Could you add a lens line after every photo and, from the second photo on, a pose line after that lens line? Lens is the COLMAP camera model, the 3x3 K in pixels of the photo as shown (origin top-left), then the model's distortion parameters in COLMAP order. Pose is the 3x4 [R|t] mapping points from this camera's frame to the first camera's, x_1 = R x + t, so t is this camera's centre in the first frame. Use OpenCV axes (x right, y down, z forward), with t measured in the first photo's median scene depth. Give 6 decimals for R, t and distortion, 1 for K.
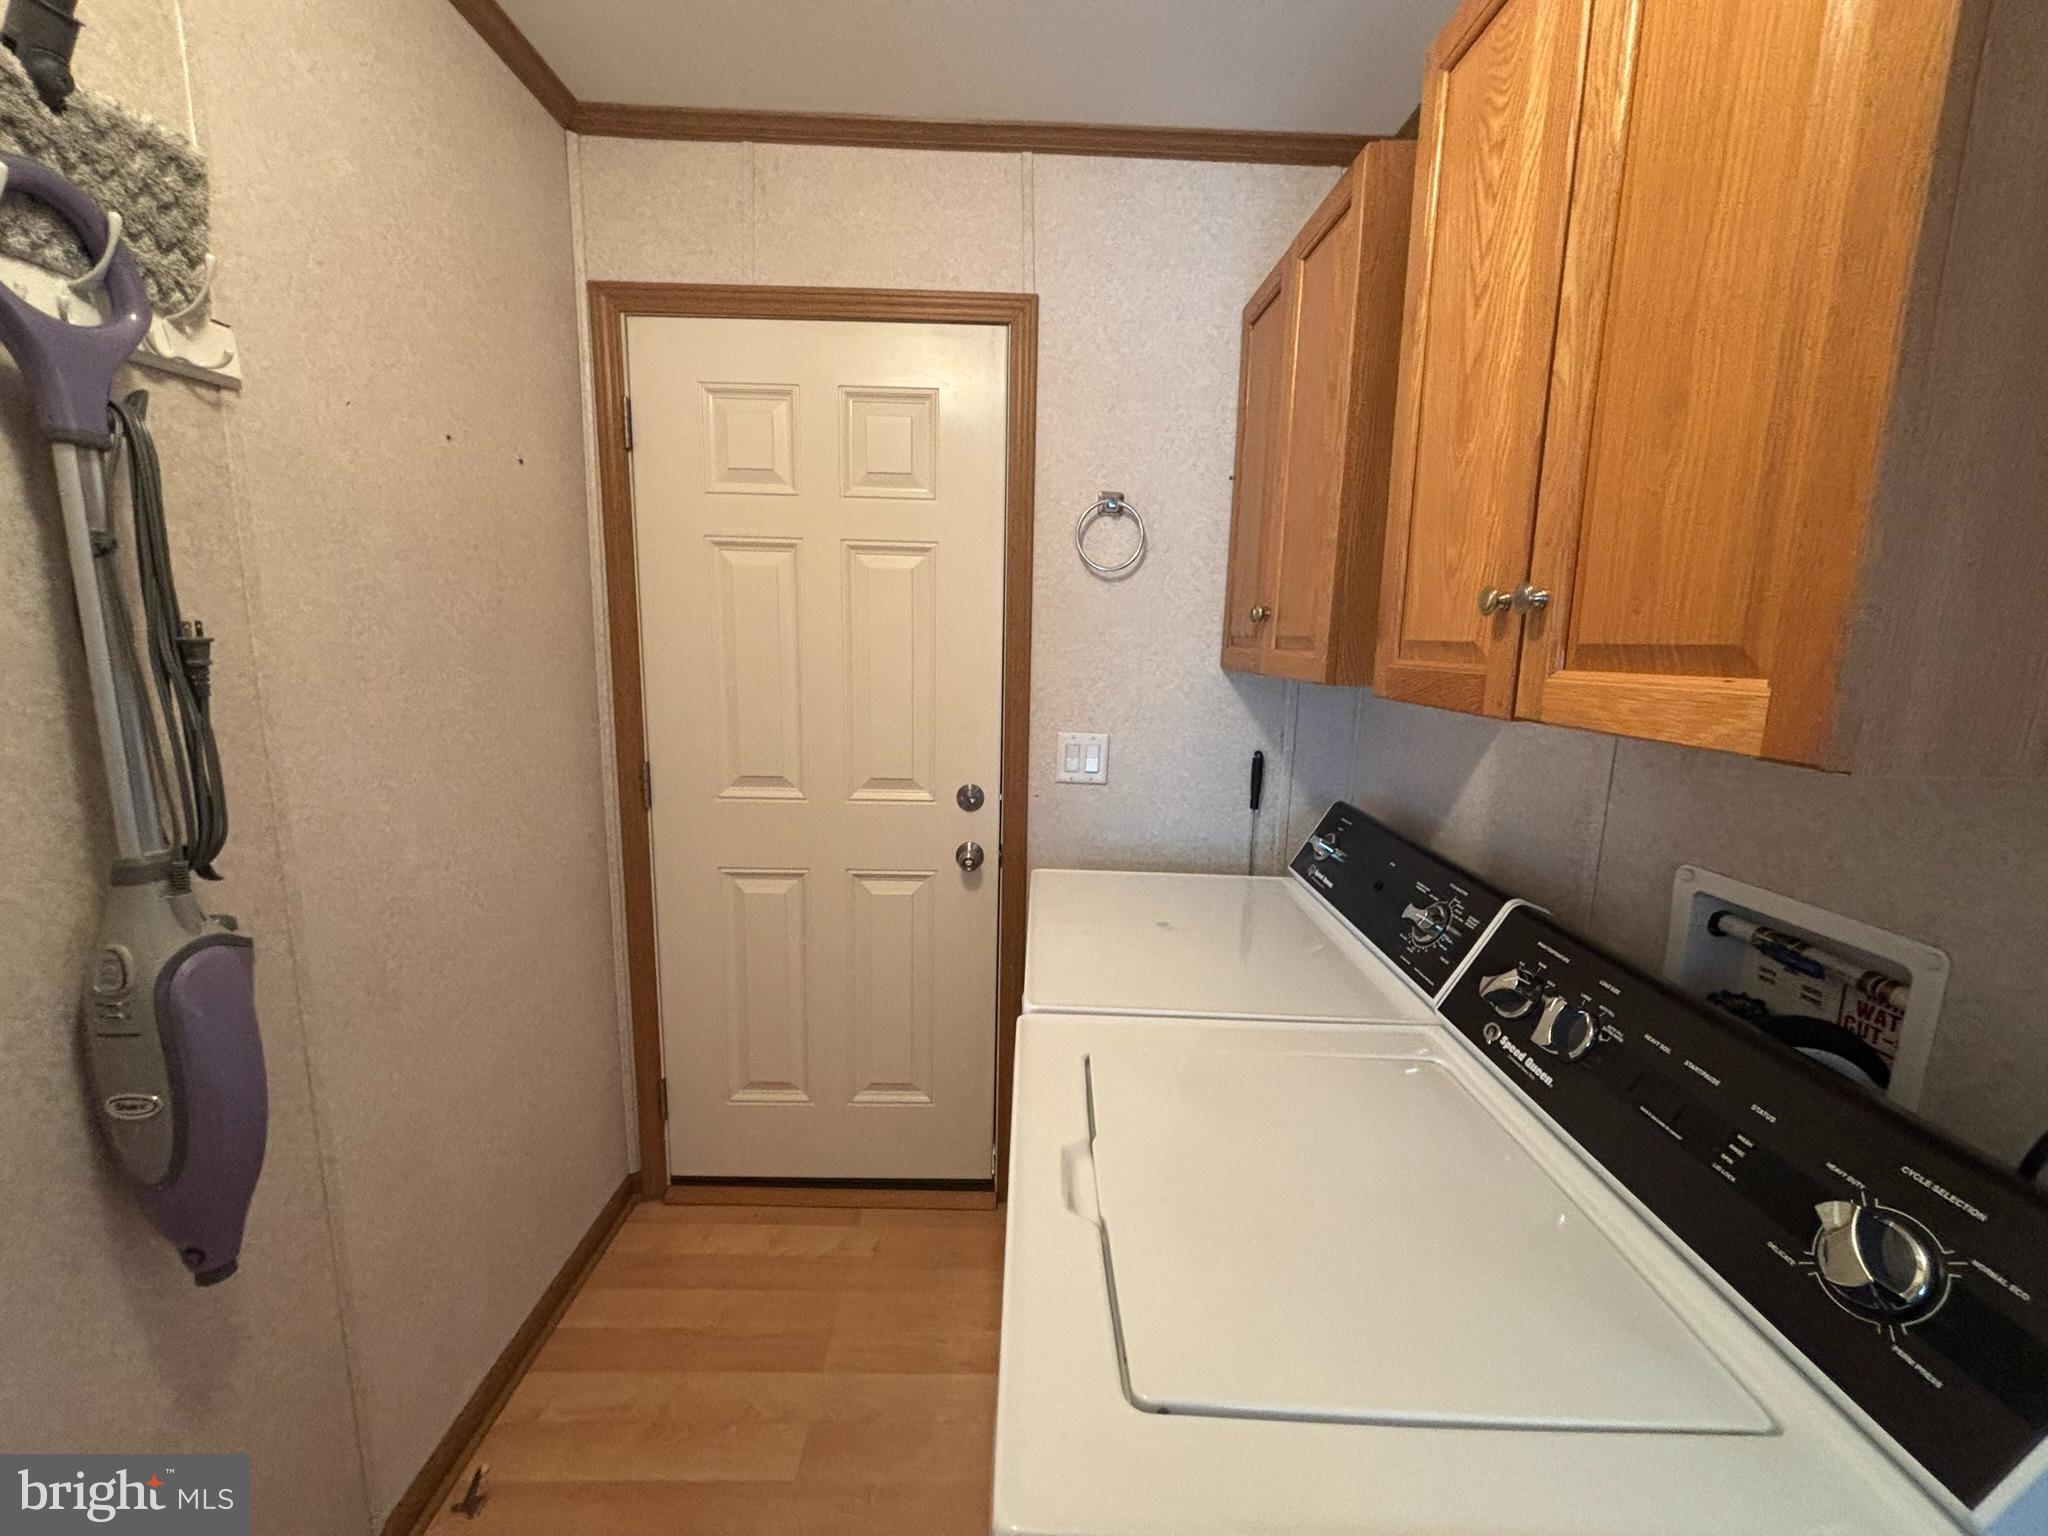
lens RADIAL K [[819.7, 0, 1014.2], [0, 819.7, 764.4], [0, 0, 1]] dist [-0.001116, -0.000240]
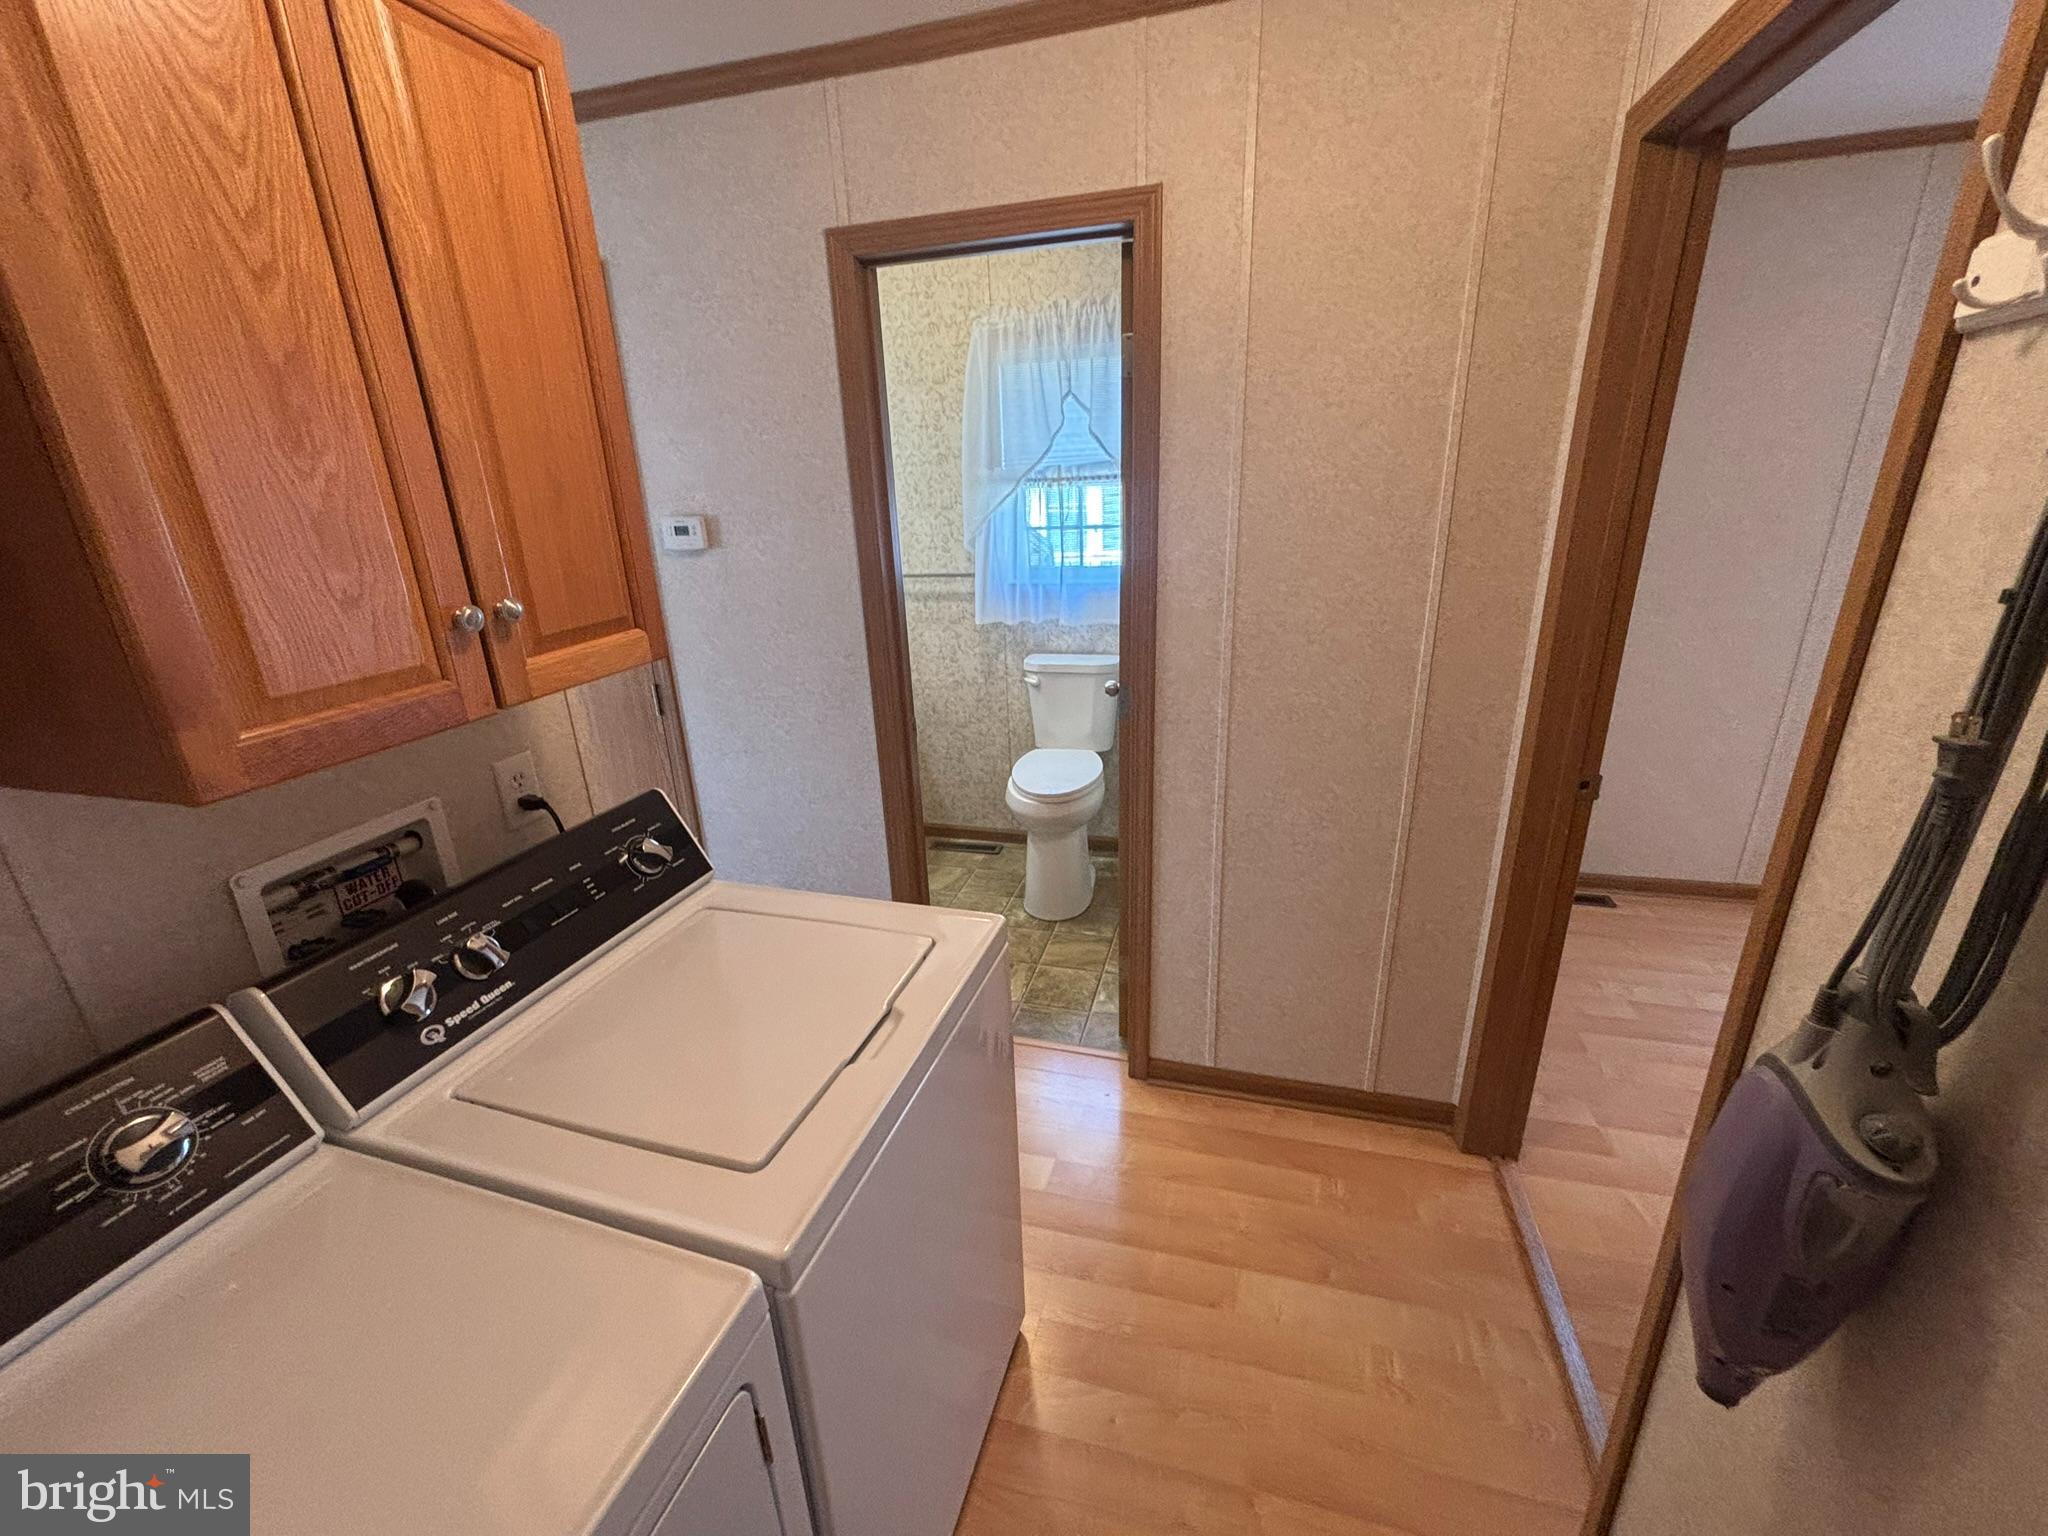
lens RADIAL K [[789.6, 0, 1025.2], [0, 789.6, 736.1], [0, 0, 1]] dist [-0.001217, -0.000006]
pose [[-0.959581, -0.069480, 0.272722, -0.418825], [0.063215, 0.891073, 0.449437, -0.452044], [-0.274242, 0.448511, -0.850664, 1.629453]]
